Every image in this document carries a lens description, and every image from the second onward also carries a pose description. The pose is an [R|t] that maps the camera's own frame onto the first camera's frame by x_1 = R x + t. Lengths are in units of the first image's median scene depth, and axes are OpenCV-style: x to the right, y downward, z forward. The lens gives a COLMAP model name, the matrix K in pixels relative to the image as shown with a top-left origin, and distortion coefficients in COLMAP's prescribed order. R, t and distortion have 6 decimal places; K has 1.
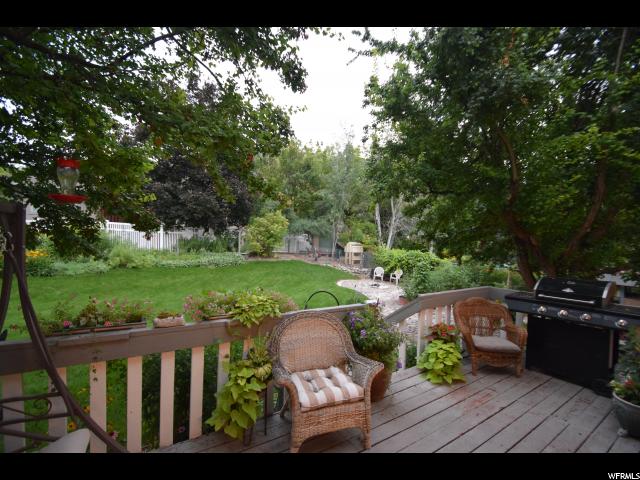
lens RADIAL K [[280.3, 0, 320.4], [0, 280.3, 243.5], [0, 0, 1]] dist [-0.001462, -0.000159]
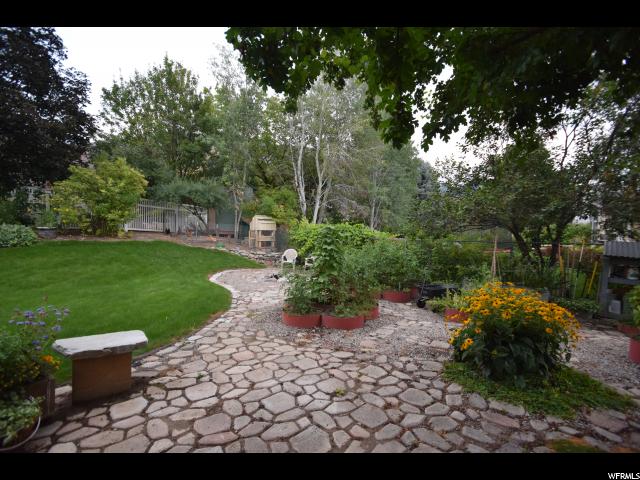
lens RADIAL K [[280.3, 0, 319.3], [0, 280.3, 239.5], [0, 0, 1]] dist [-0.001462, -0.000159]
pose [[0.984826, -0.013488, 0.173018, 0.146177], [0.009765, 0.999703, 0.022348, 0.042893], [-0.173268, -0.020319, 0.984665, 0.298452]]
